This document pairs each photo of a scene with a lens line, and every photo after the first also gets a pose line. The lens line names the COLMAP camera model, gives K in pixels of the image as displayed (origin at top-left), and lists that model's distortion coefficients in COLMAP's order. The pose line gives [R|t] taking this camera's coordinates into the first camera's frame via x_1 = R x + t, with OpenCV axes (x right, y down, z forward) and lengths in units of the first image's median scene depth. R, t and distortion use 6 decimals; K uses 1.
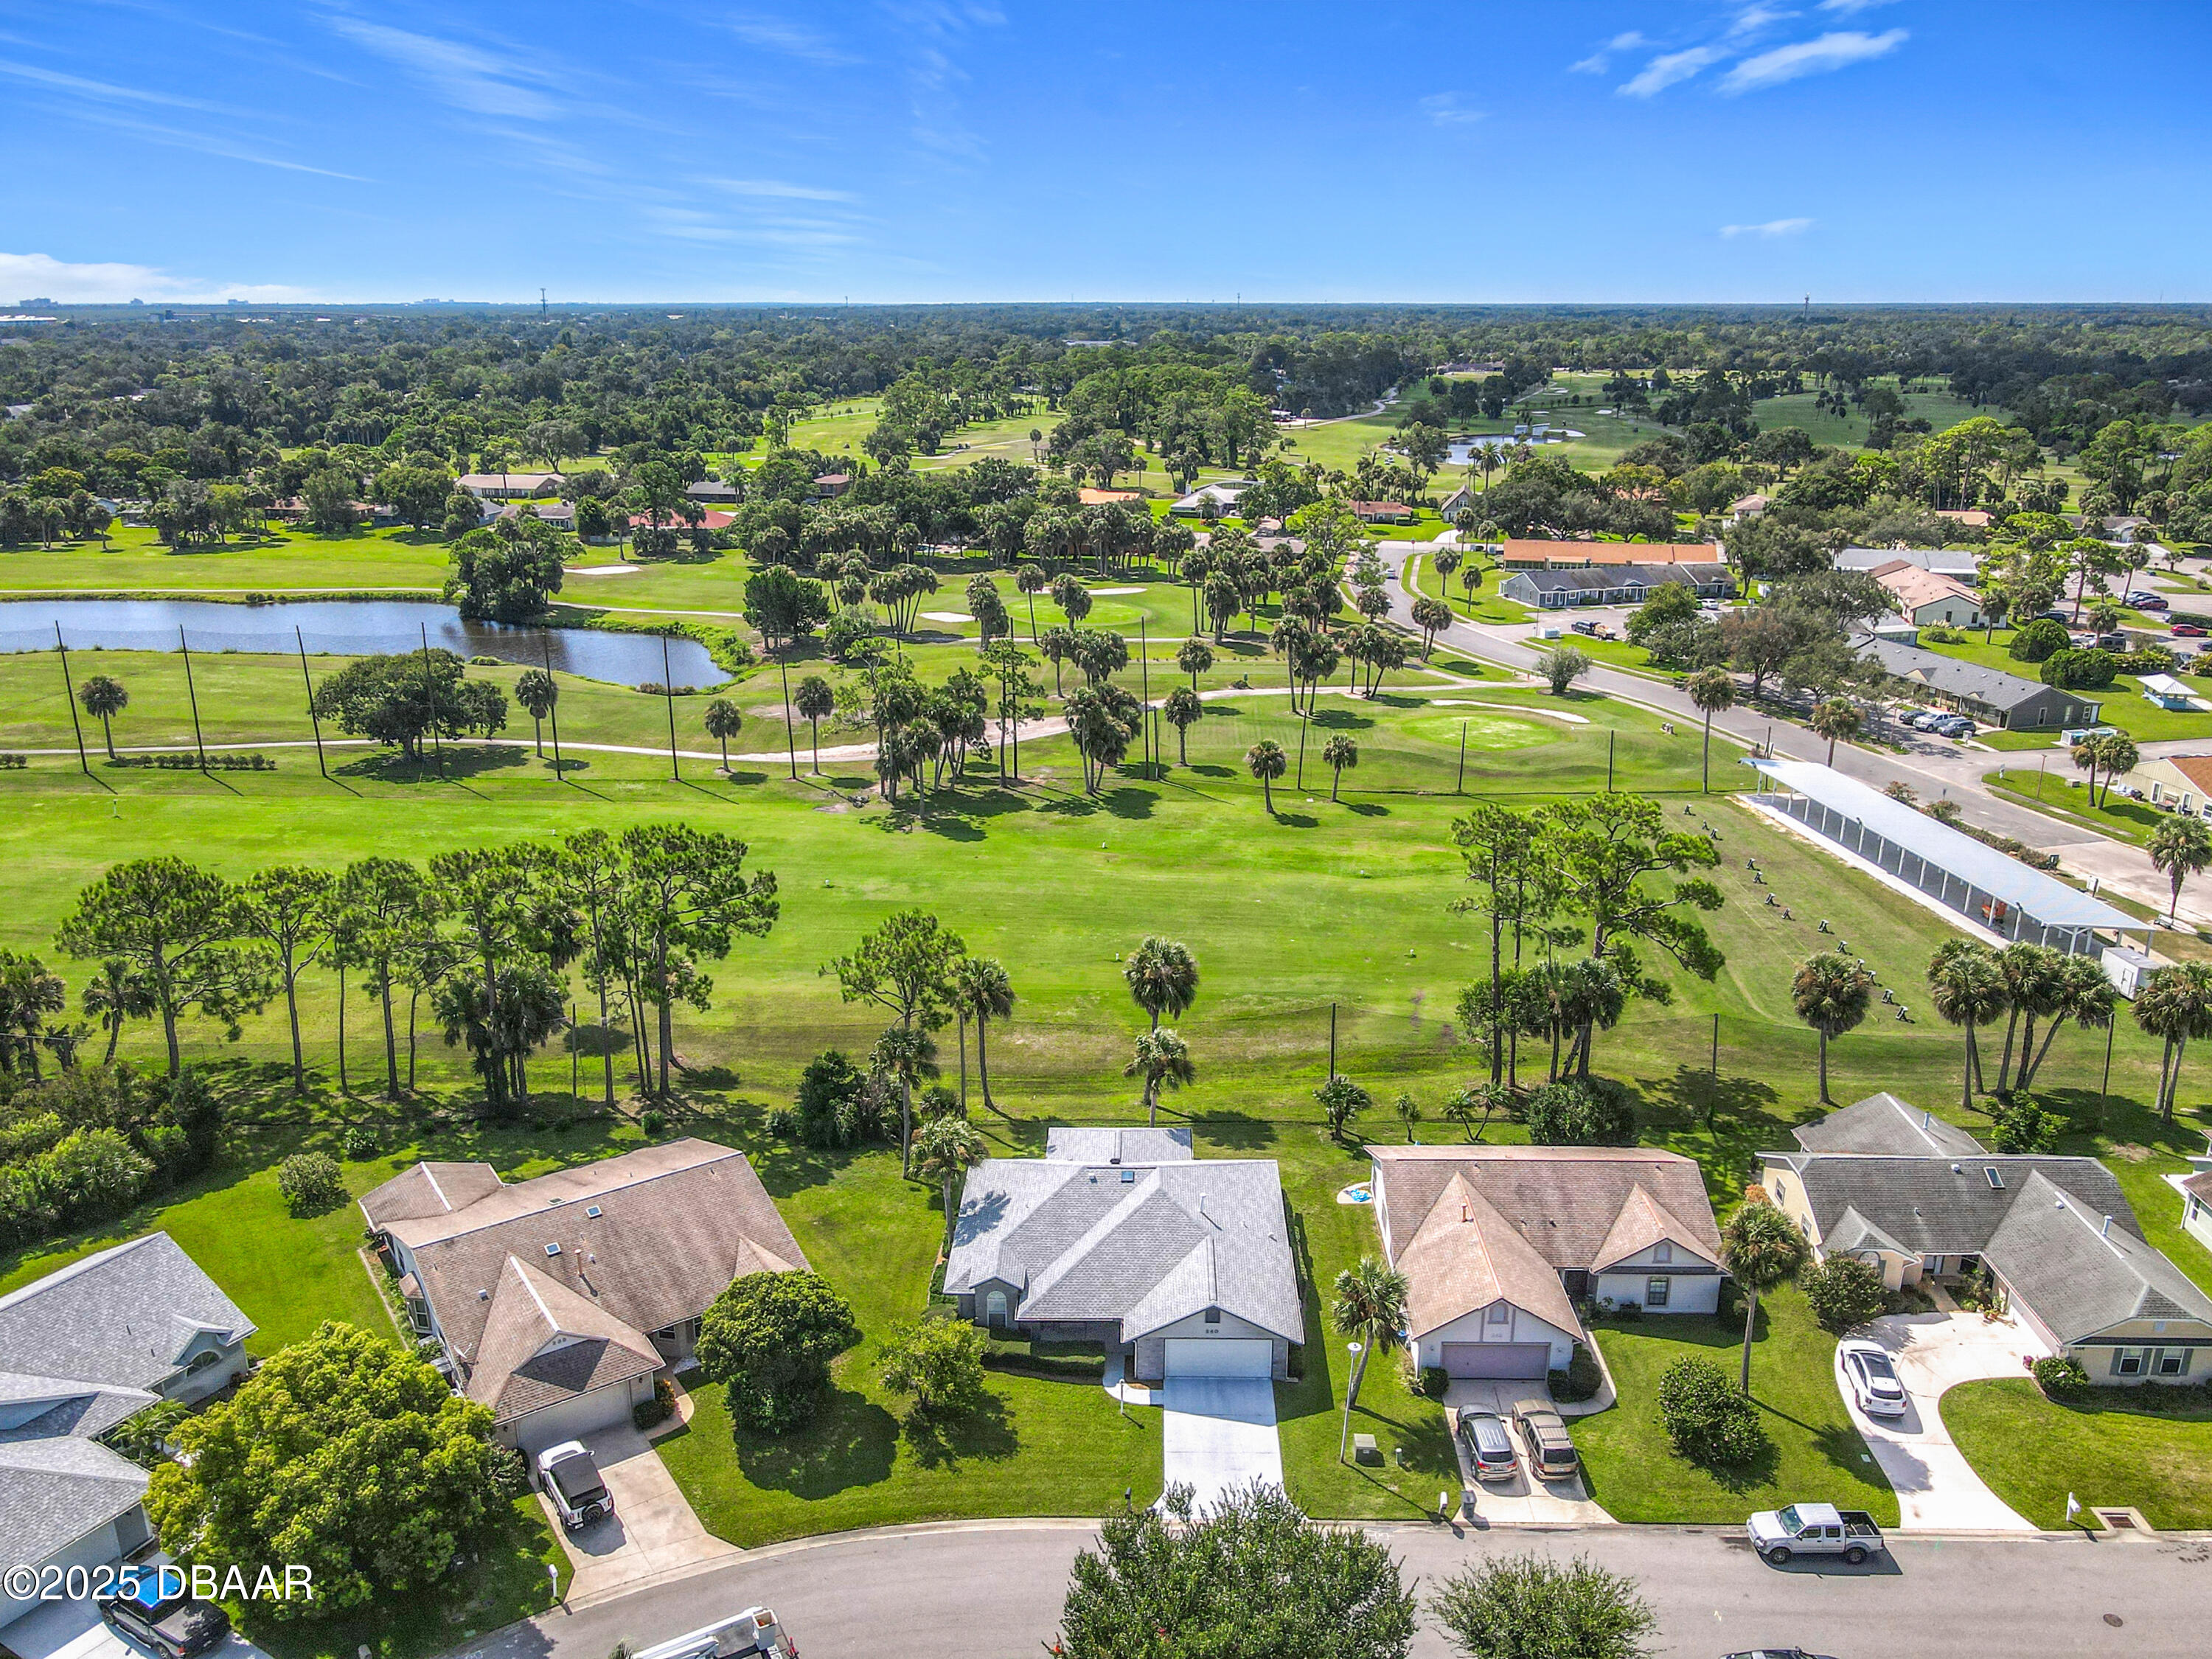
lens RADIAL K [[1659.4, 0, 1115.5], [0, 1659.4, 833.5], [0, 0, 1]] dist [-0.001891, 0.007436]
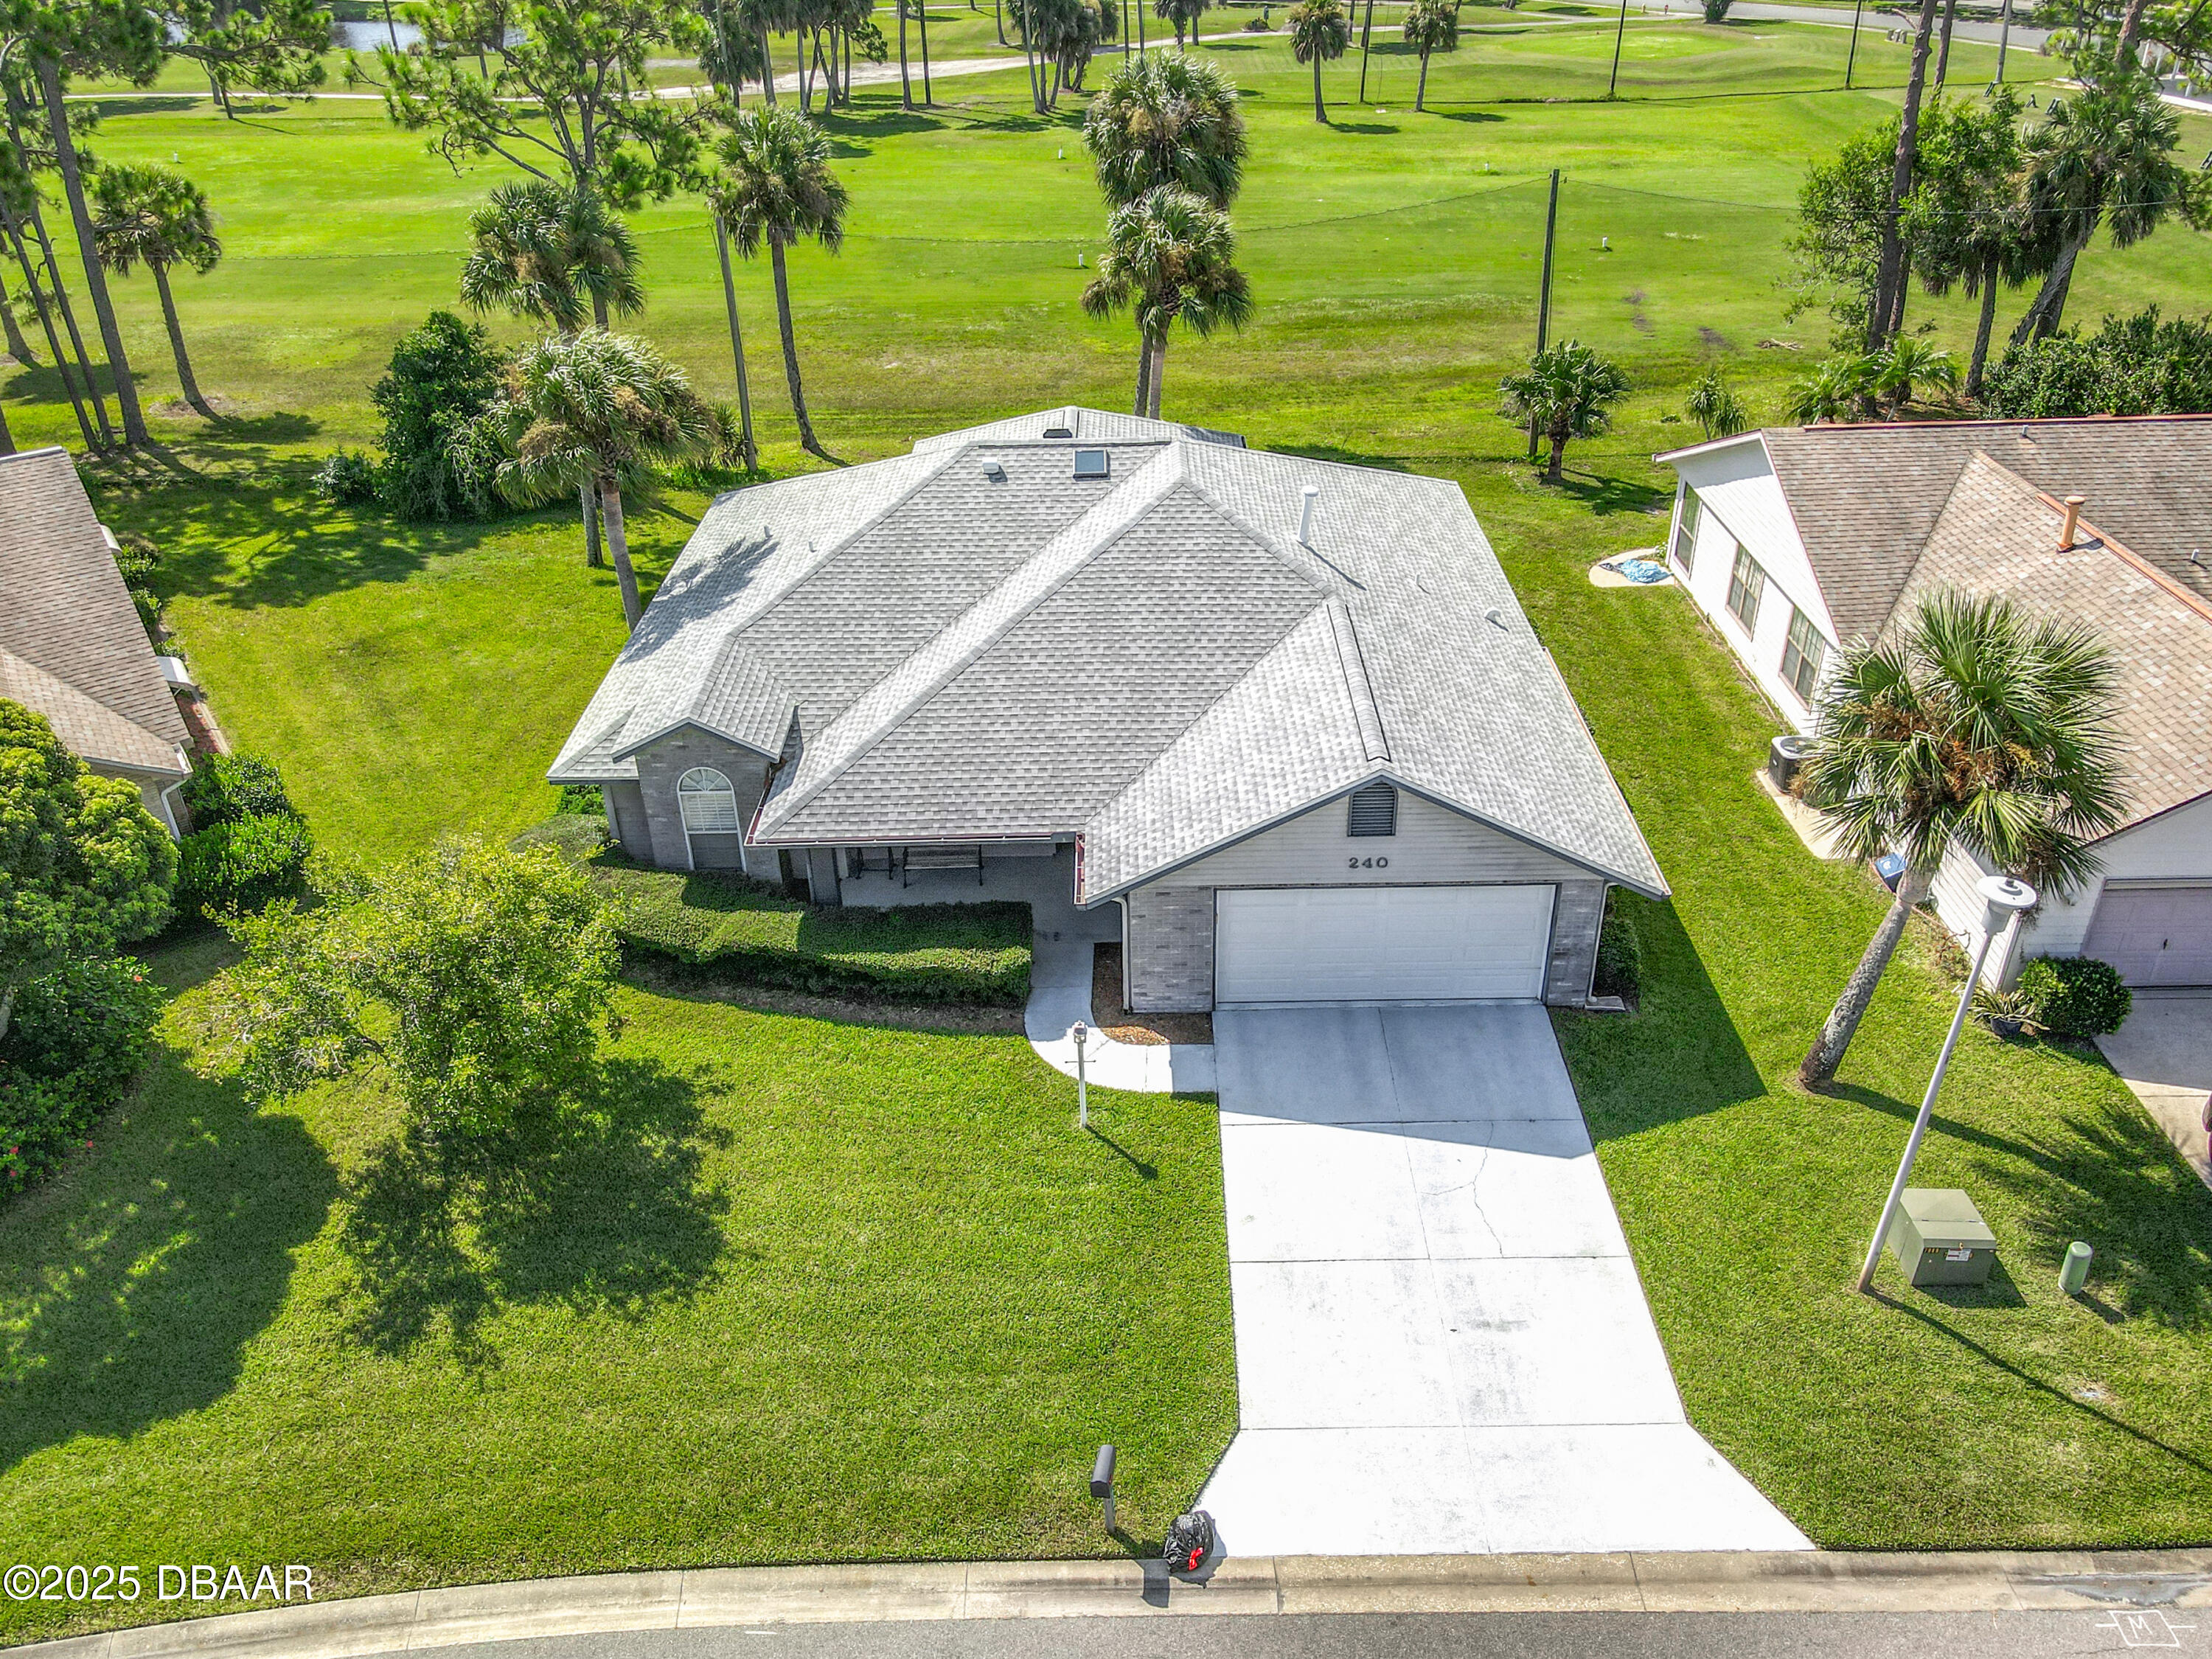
lens RADIAL K [[1654.6, 0, 1115.9], [0, 1654.6, 789.4], [0, 0, 1]] dist [0.015645, 0.005397]
pose [[0.999709, -0.023454, 0.005633, 0.007133], [0.021731, 0.977105, 0.211646, 0.165382], [-0.010468, -0.211462, 0.977330, 0.526686]]
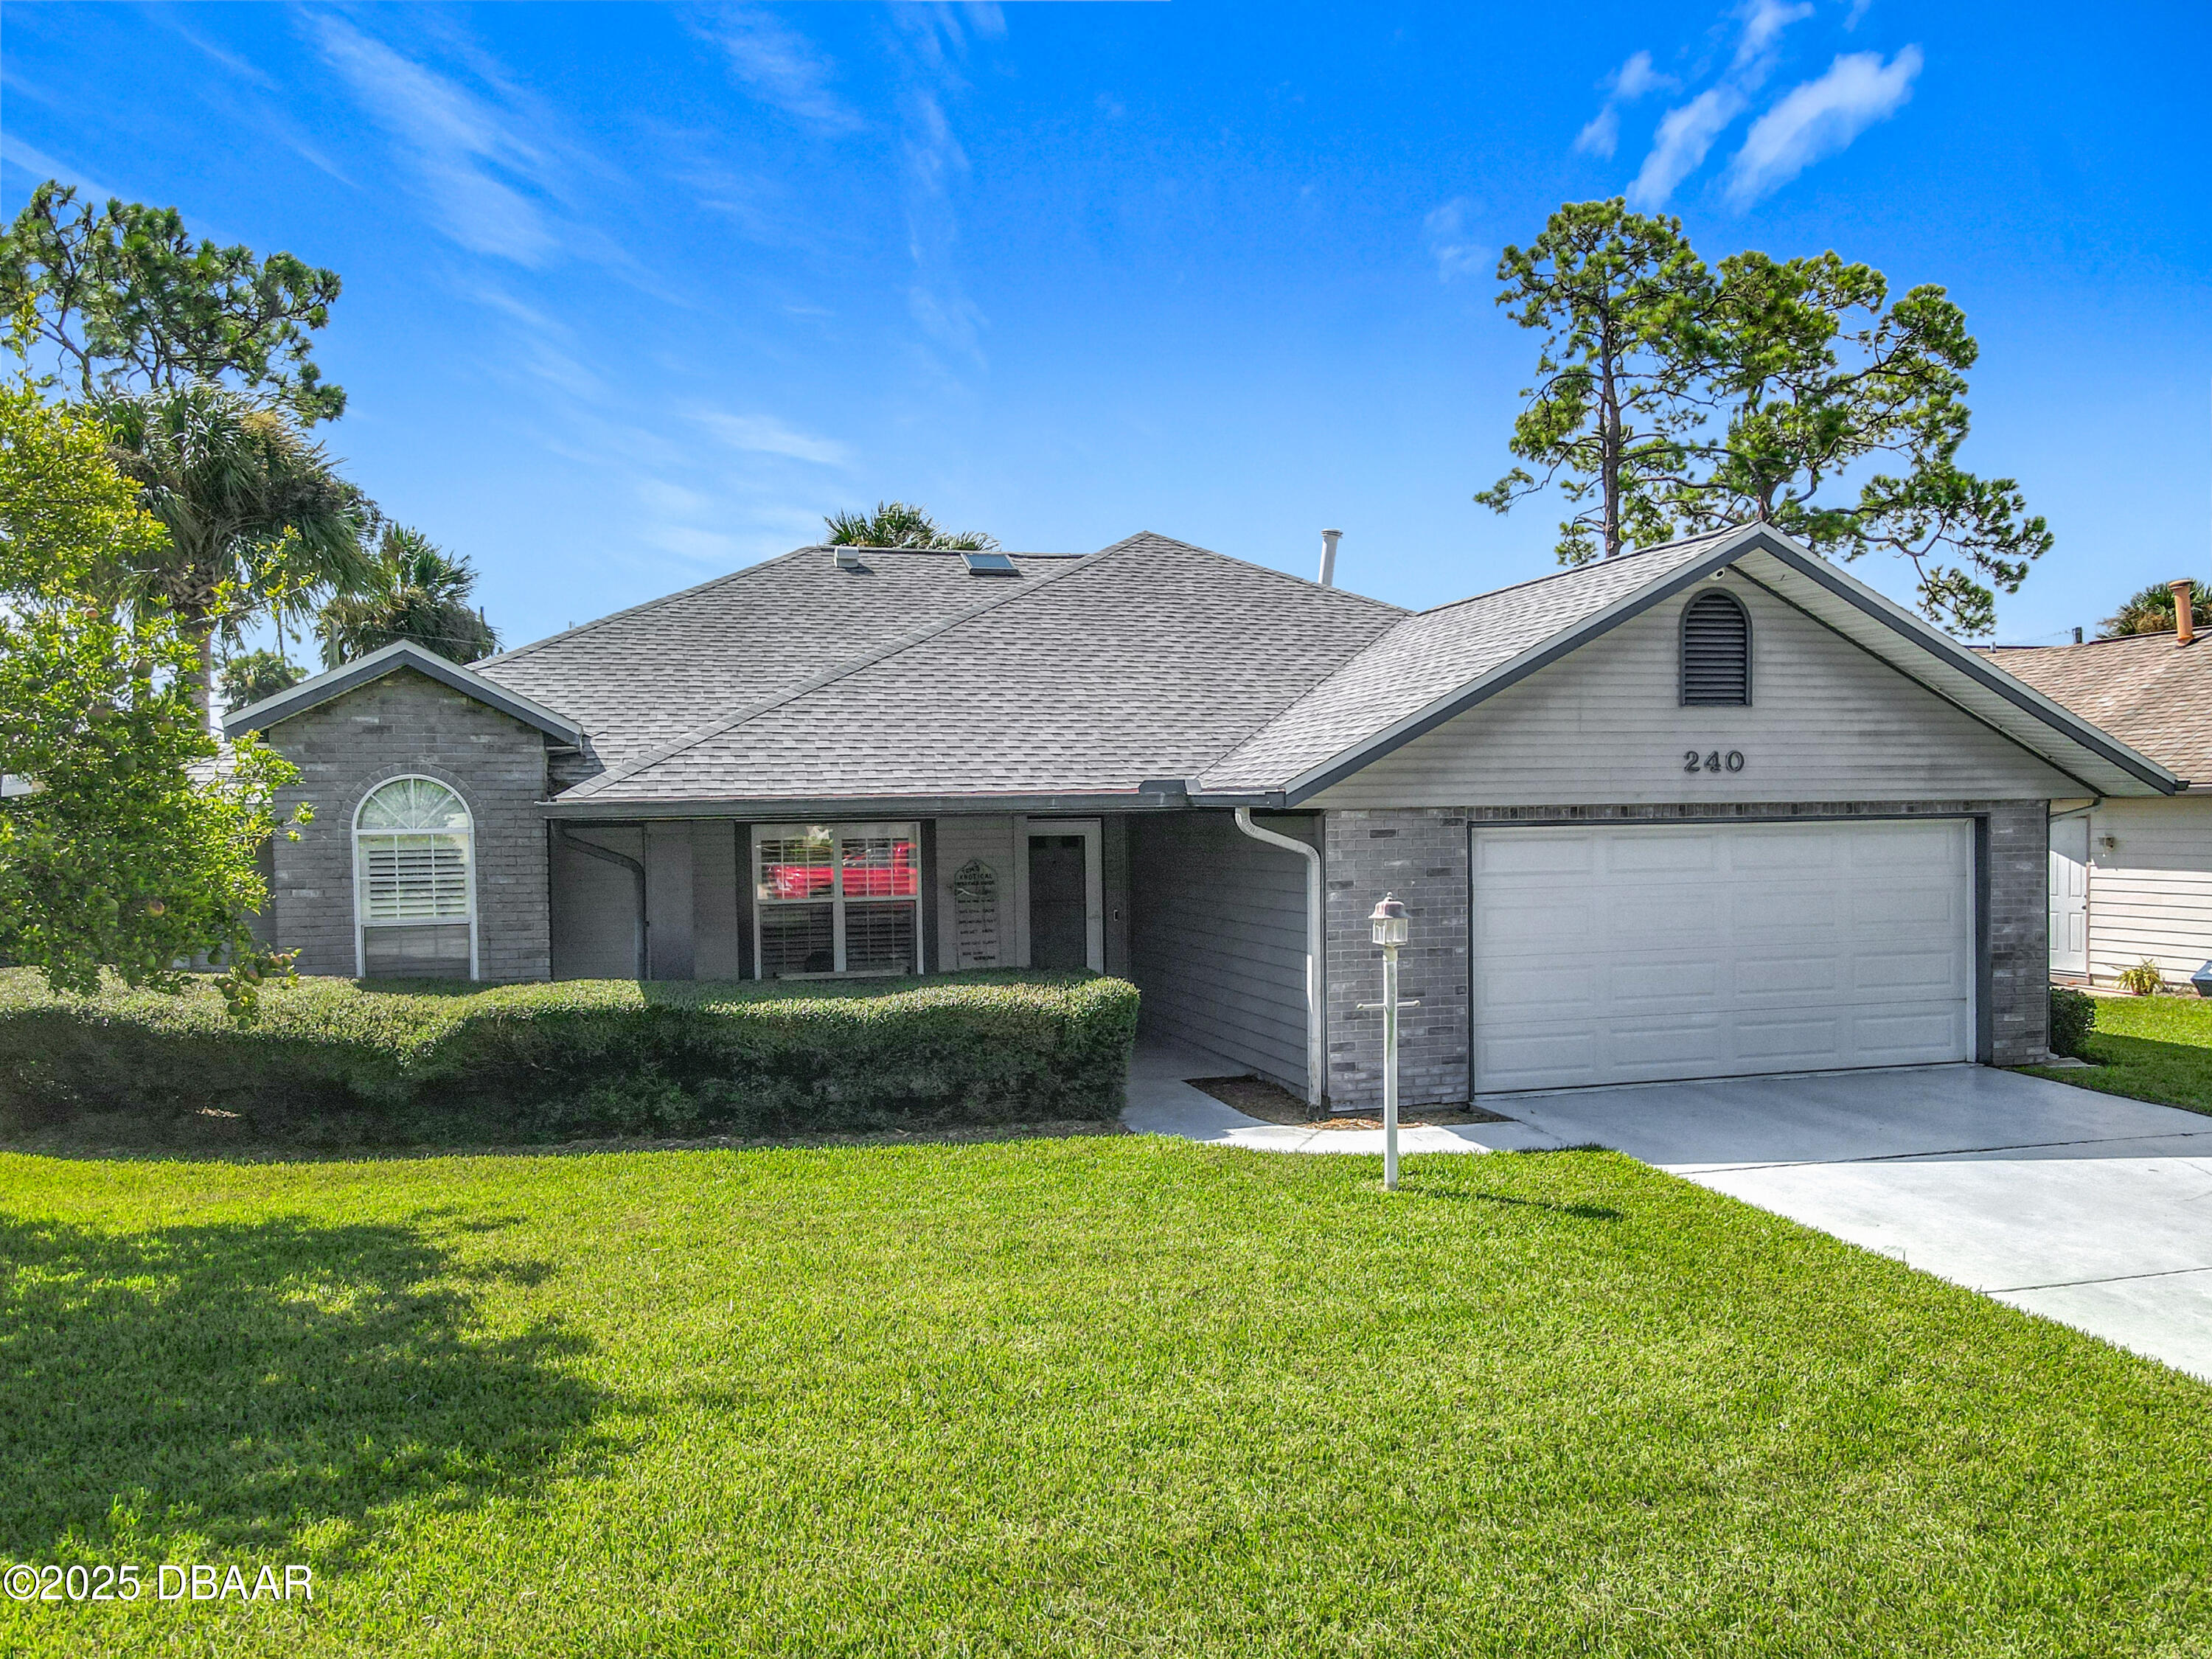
lens RADIAL K [[1659.4, 0, 1115.5], [0, 1659.4, 833.5], [0, 0, 1]] dist [-0.001891, 0.007436]
pose [[0.954305, -0.016112, 0.298401, -0.042095], [0.102373, 0.955751, -0.275790, 0.262847], [-0.280753, 0.293736, 0.913727, 0.644914]]
